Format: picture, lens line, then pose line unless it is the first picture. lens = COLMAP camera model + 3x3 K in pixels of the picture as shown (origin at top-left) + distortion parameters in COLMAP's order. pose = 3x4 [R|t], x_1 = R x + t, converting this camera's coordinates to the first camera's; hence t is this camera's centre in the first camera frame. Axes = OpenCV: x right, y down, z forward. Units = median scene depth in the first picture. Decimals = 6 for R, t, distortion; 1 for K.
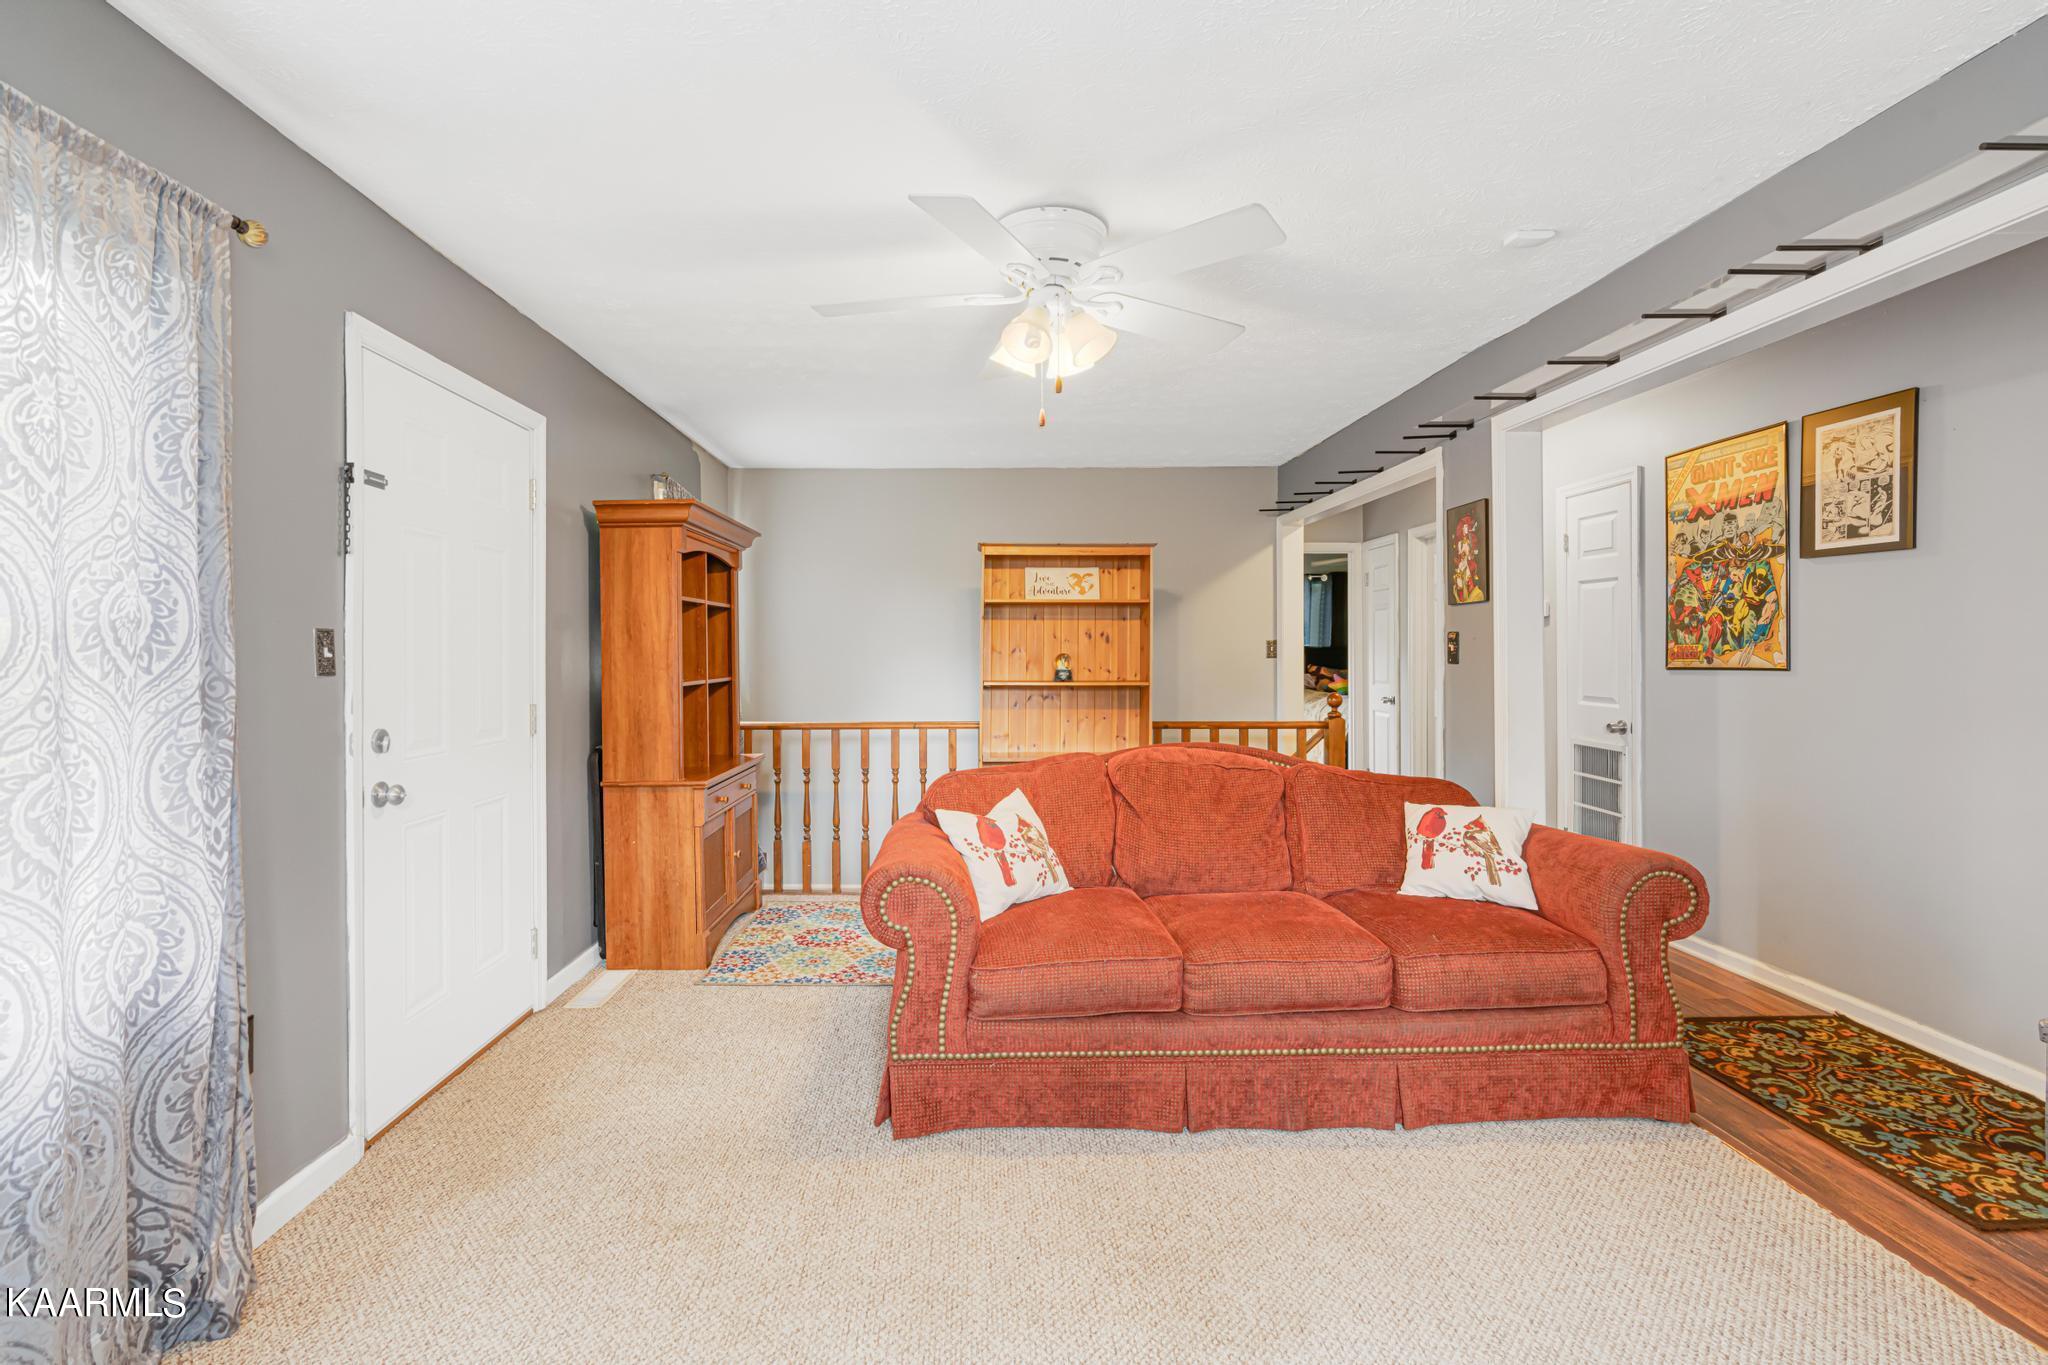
lens RADIAL K [[993.2, 0, 1021.3], [0, 993.2, 649.4], [0, 0, 1]] dist [-0.000429, 0.001546]
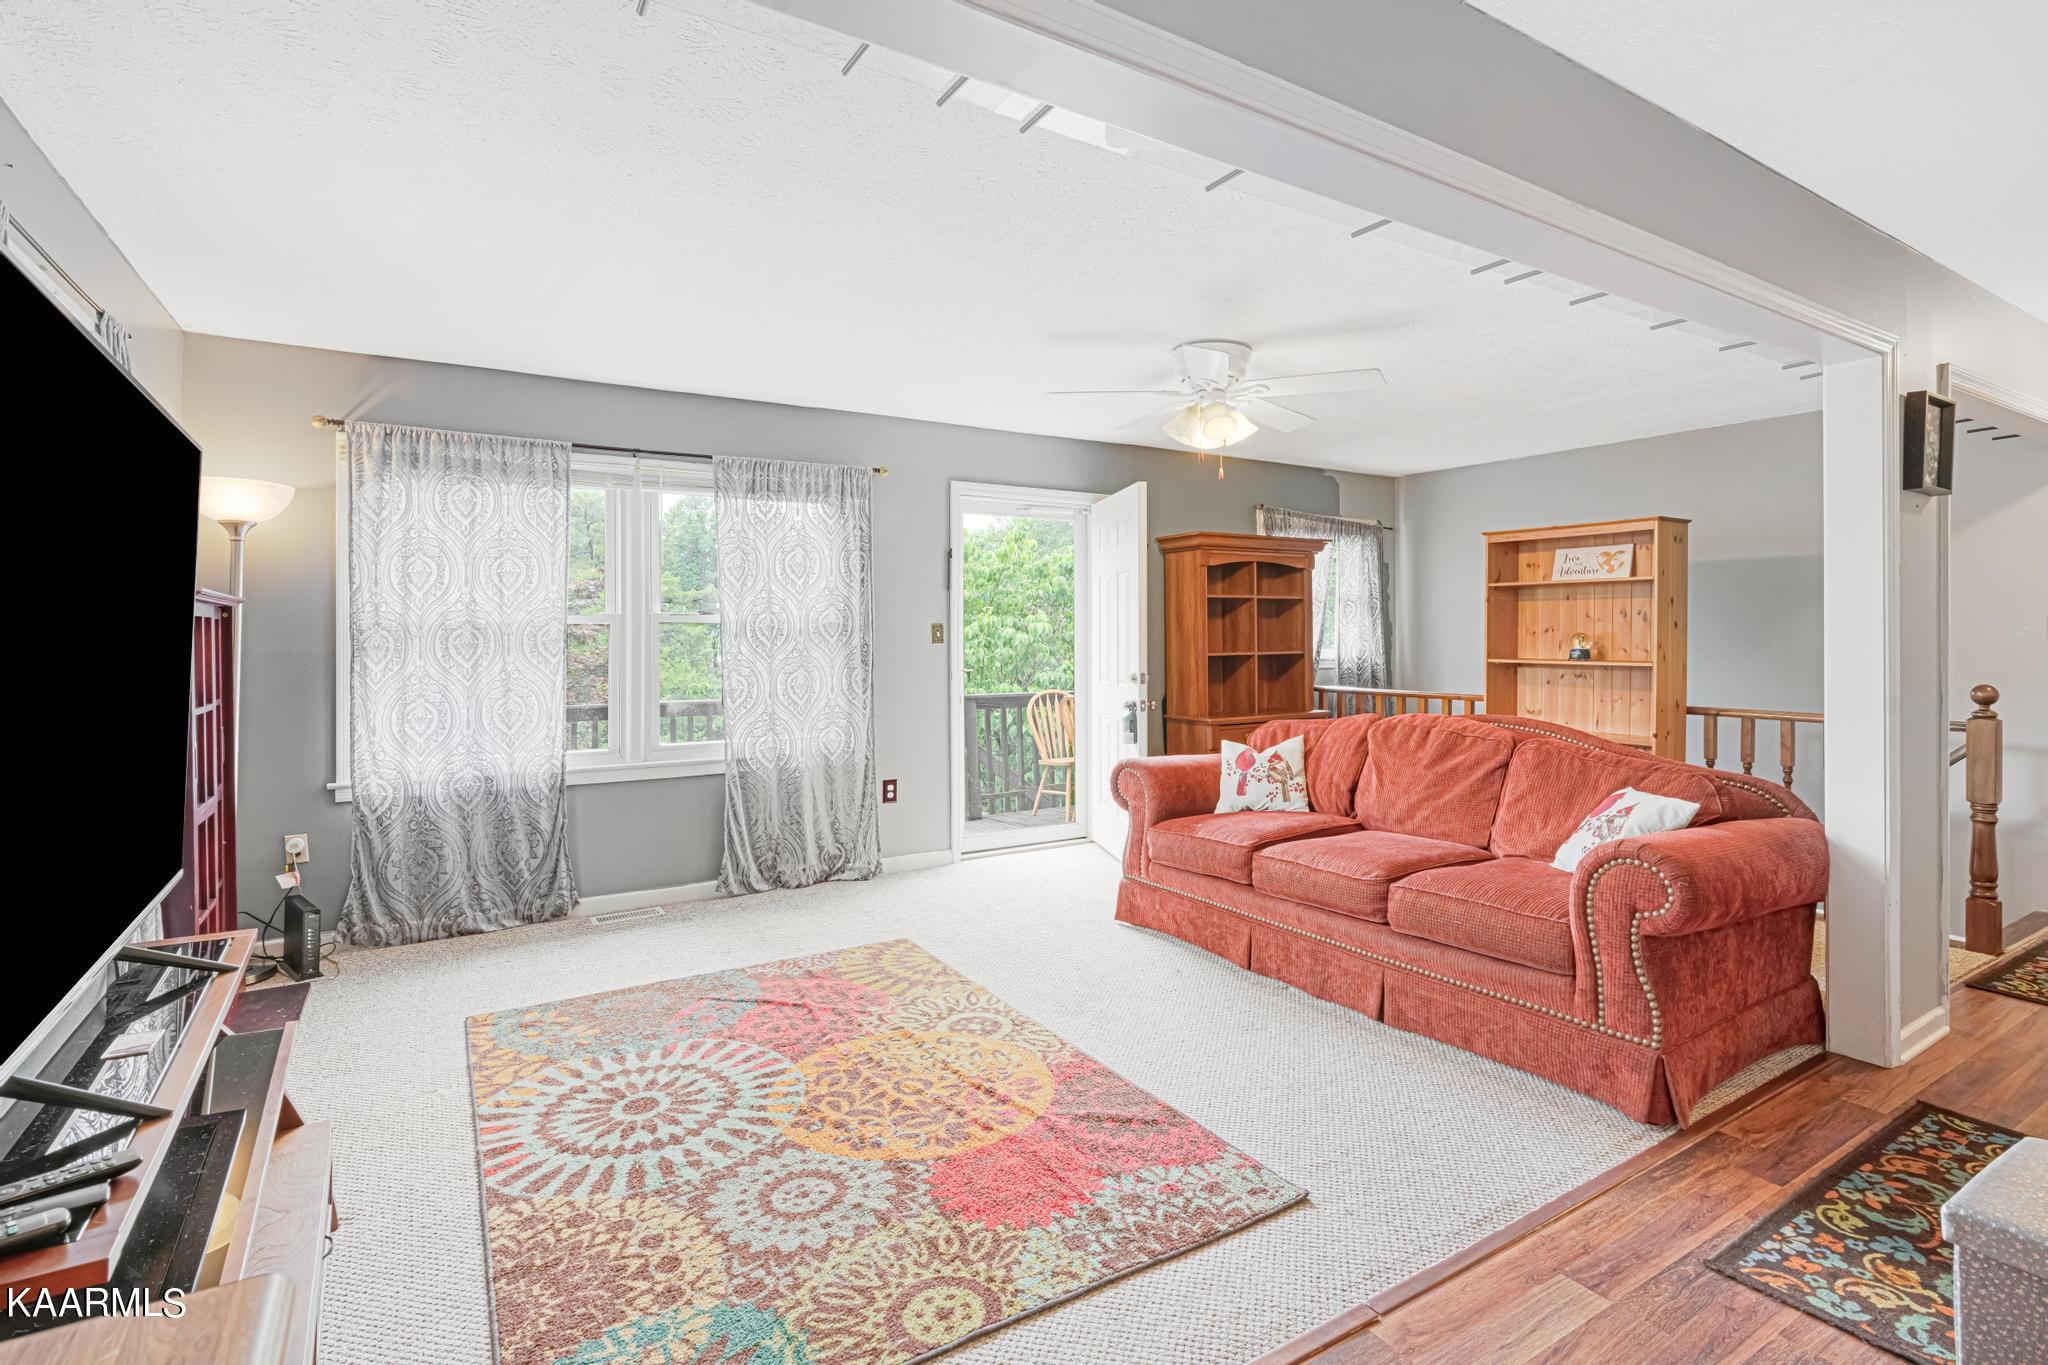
lens RADIAL K [[993.2, 0, 1021.3], [0, 993.2, 649.4], [0, 0, 1]] dist [-0.000429, 0.001546]
pose [[0.505365, 0.013128, -0.862806, 0.874641], [0.005807, 0.999810, 0.018614, -0.001845], [0.862886, -0.014417, 0.505193, 0.002315]]
